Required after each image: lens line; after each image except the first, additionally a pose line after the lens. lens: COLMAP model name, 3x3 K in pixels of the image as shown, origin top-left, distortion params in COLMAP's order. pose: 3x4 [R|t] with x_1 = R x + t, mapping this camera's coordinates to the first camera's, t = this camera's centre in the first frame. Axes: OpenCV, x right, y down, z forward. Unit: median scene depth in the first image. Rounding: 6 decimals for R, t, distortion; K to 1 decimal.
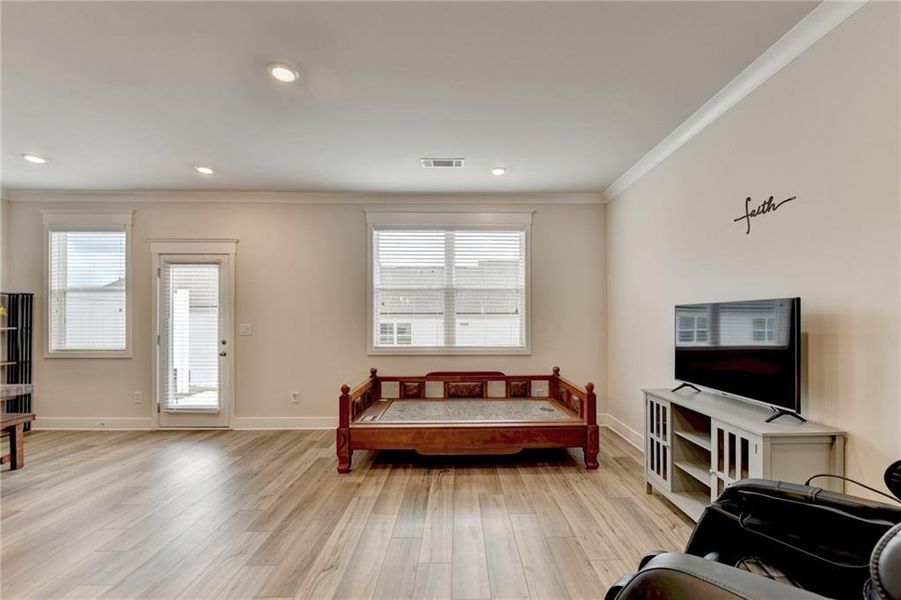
lens RADIAL K [[375.6, 0, 465.6], [0, 375.6, 318.7], [0, 0, 1]] dist [-0.002420, -0.000315]
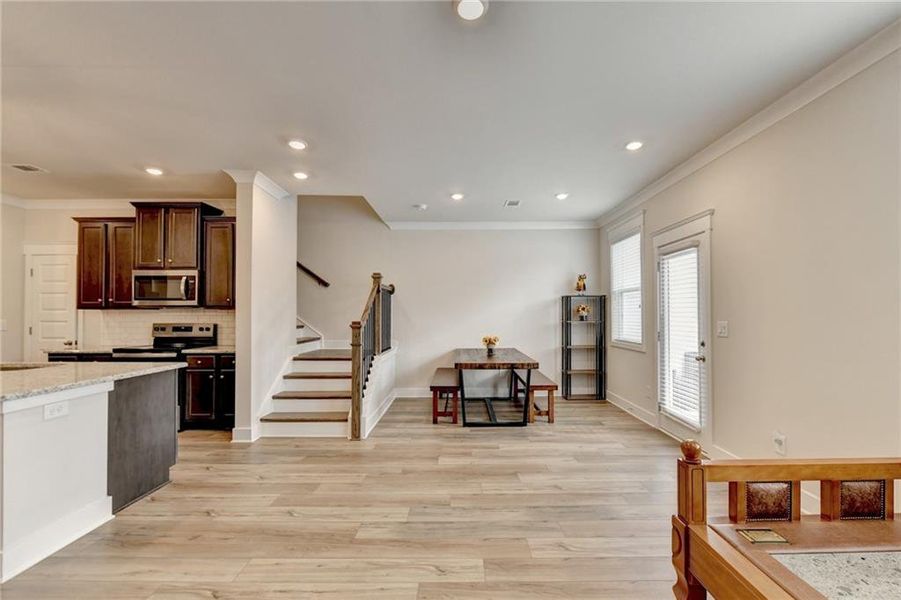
lens RADIAL K [[374.5, 0, 458.6], [0, 374.5, 307.5], [0, 0, 1]] dist [-0.011623, -0.000285]
pose [[-0.016118, -0.019066, -0.999688, 0.153573], [0.004115, 0.999808, -0.019135, -0.001448], [0.999862, -0.004422, -0.016037, 0.504249]]
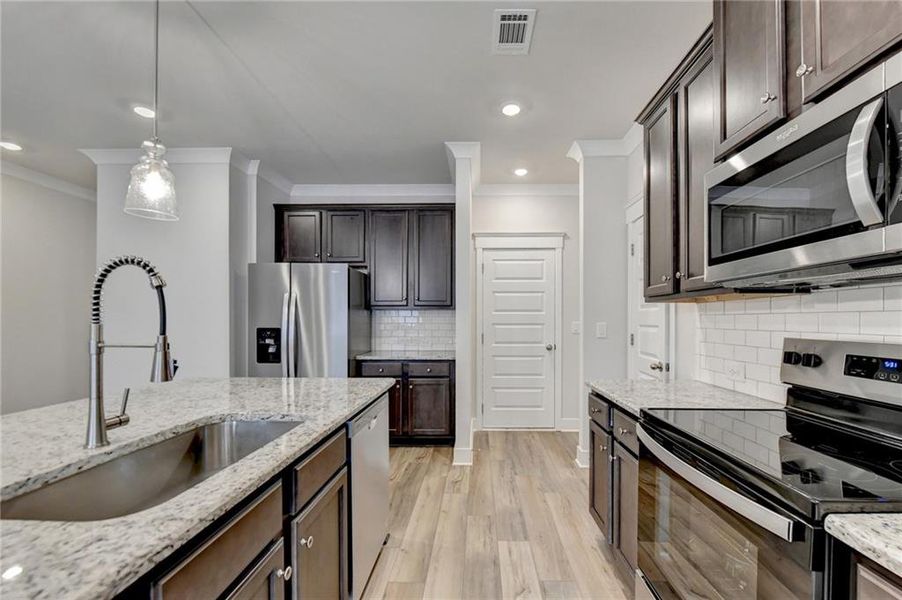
lens RADIAL K [[375.7, 0, 479.5], [0, 375.7, 319.8], [0, 0, 1]] dist [-0.003094, -0.000569]
pose [[-0.999831, 0.000862, 0.018351, -0.651858], [0.000832, 0.999998, -0.001646, 0.004038], [-0.018352, -0.001630, -0.999830, -0.065216]]
